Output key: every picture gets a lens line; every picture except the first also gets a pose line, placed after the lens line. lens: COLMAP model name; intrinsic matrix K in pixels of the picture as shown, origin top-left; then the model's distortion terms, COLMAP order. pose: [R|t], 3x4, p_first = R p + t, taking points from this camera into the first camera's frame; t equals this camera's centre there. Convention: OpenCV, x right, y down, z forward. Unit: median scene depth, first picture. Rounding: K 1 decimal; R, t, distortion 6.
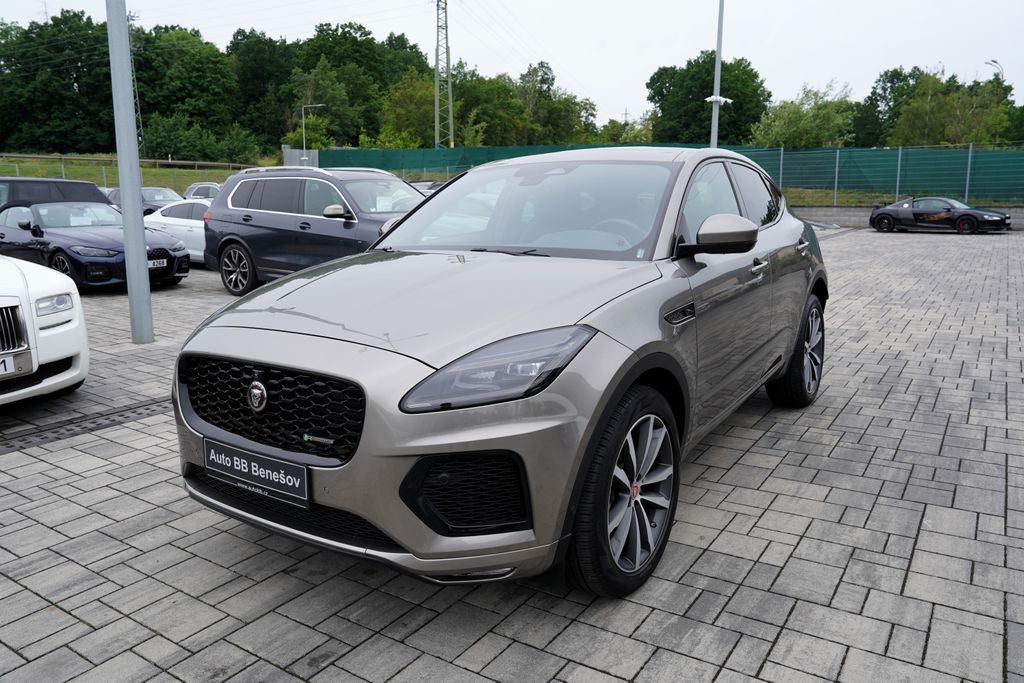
lens RADIAL K [[738.4, 0, 509.0], [0, 738.4, 340.6], [0, 0, 1]] dist [-0.070816, 0.049970]
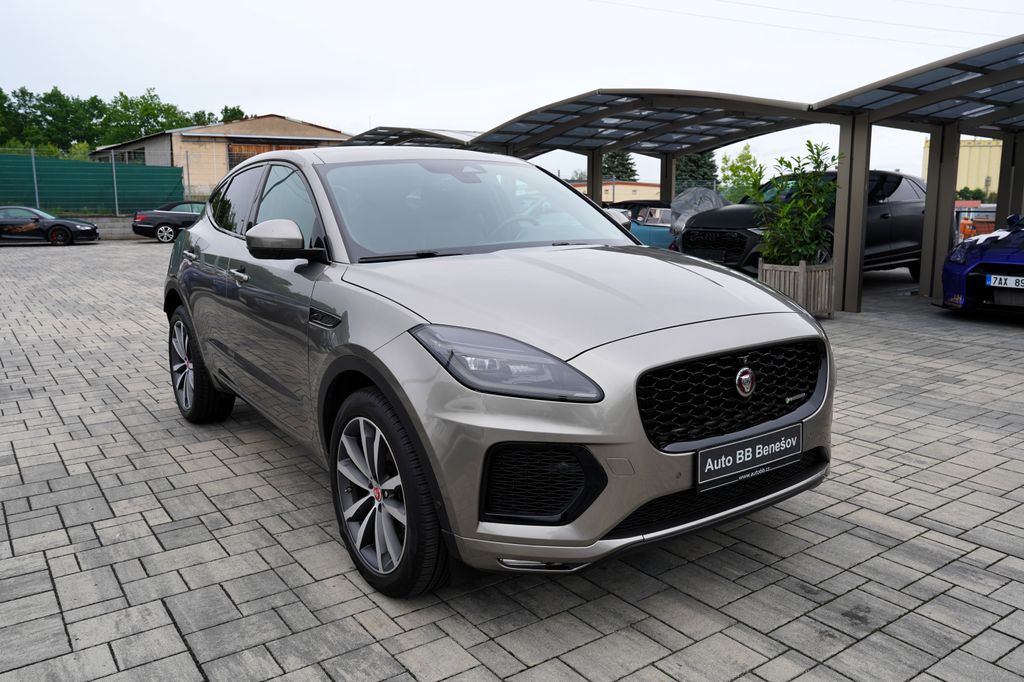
lens RADIAL K [[786.5, 0, 548.2], [0, 786.5, 334.3], [0, 0, 1]] dist [-0.035684, 0.015833]
pose [[0.342563, -0.142825, 0.928575, -0.108275], [0.175267, 0.980741, 0.086190, -0.009852], [-0.923001, 0.133223, 0.360998, 0.063924]]
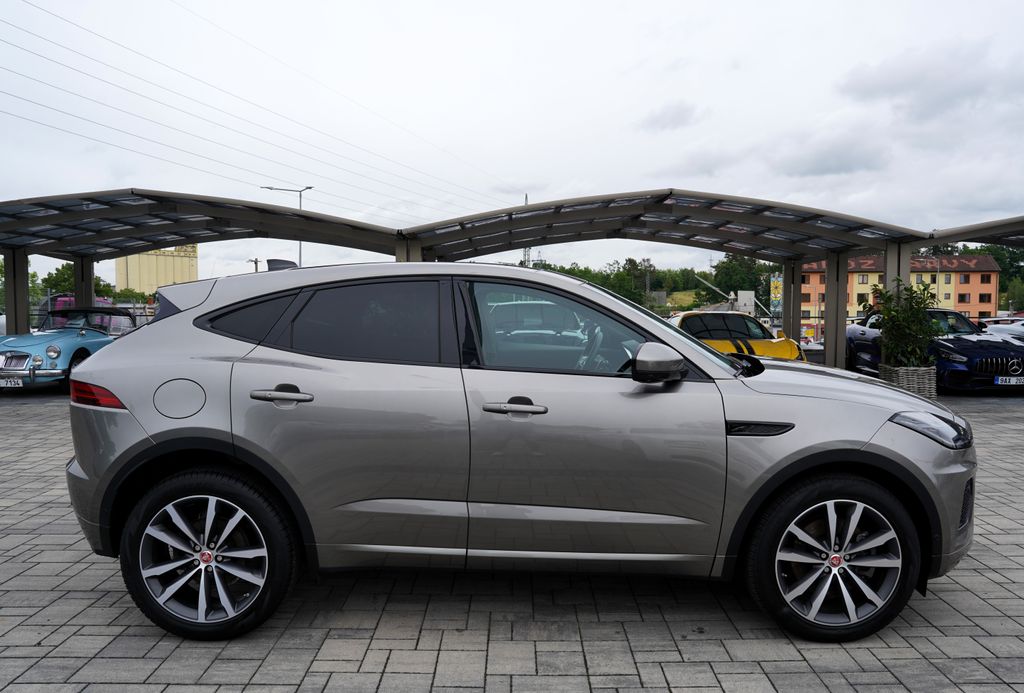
lens RADIAL K [[738.4, 0, 511.4], [0, 738.4, 348.5], [0, 0, 1]] dist [-0.070816, 0.049970]
pose [[-0.551828, -0.036903, 0.833141, -0.092619], [0.159610, 0.975880, 0.148942, -0.038881], [-0.818541, 0.215168, -0.532628, 0.201165]]
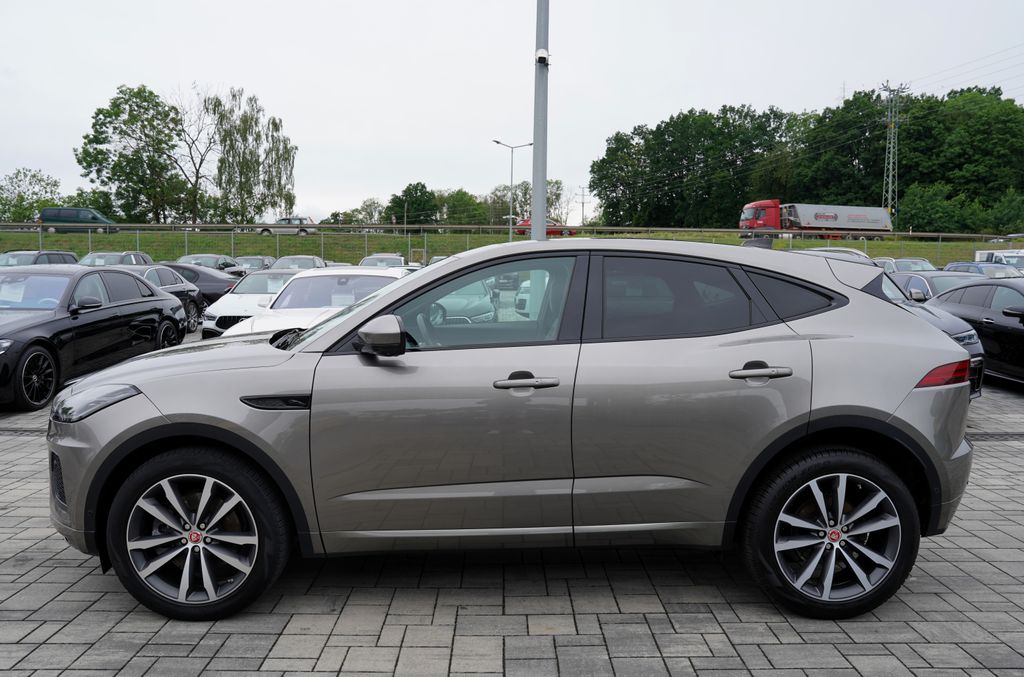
lens RADIAL K [[766.5, 0, 513.5], [0, 766.5, 339.5], [0, 0, 1]] dist [-0.027947, 0.028968]
pose [[0.561636, 0.086766, -0.822822, 0.123427], [-0.170287, 0.985317, -0.012332, -0.015713], [0.809671, 0.147042, 0.568165, 0.056308]]
